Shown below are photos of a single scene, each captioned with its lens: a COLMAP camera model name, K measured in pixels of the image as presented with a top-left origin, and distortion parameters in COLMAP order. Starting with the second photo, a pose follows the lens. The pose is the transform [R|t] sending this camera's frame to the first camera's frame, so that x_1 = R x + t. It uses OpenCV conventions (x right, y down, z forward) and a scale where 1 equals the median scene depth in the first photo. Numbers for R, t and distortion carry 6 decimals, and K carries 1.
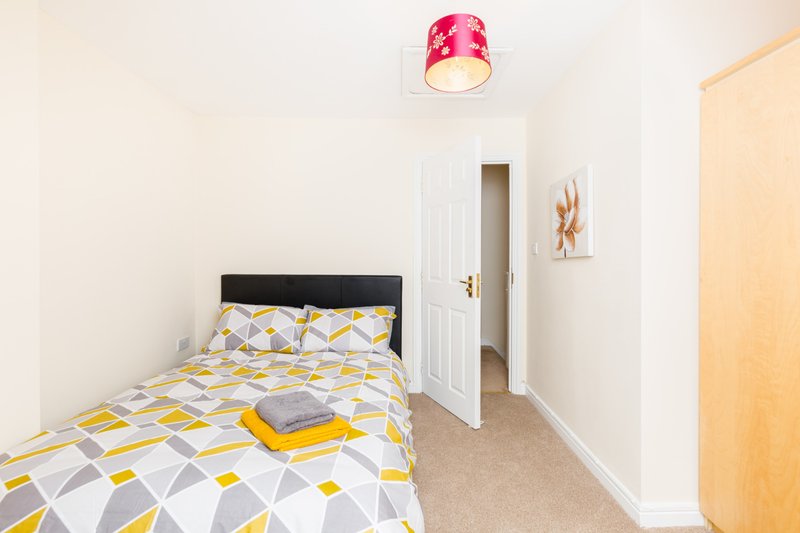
lens RADIAL K [[385.3, 0, 400.4], [0, 385.3, 266.1], [0, 0, 1]] dist [0.009929, -0.002237]
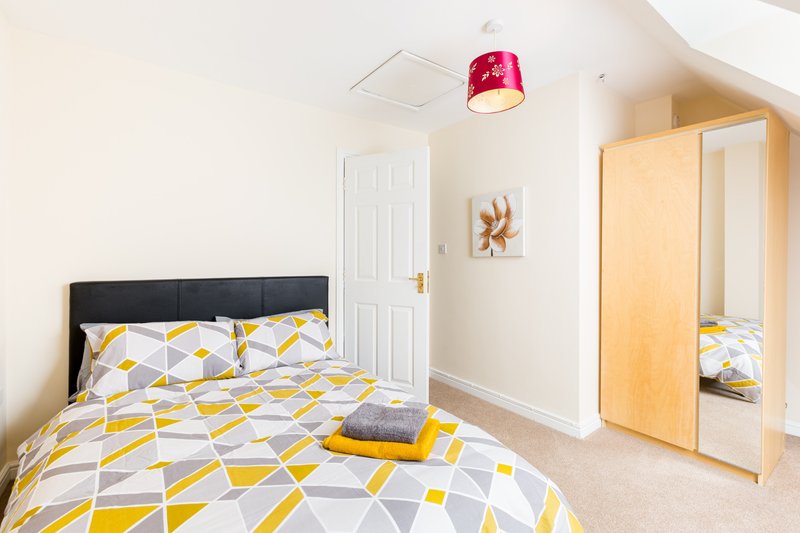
lens RADIAL K [[385.3, 0, 424.9], [0, 385.3, 265.5], [0, 0, 1]] dist [0.009929, -0.002237]
pose [[0.783601, -0.013669, 0.621114, -0.510184], [0.014219, 0.999891, 0.004066, -0.001260], [-0.621102, 0.005646, 0.783710, 0.144914]]
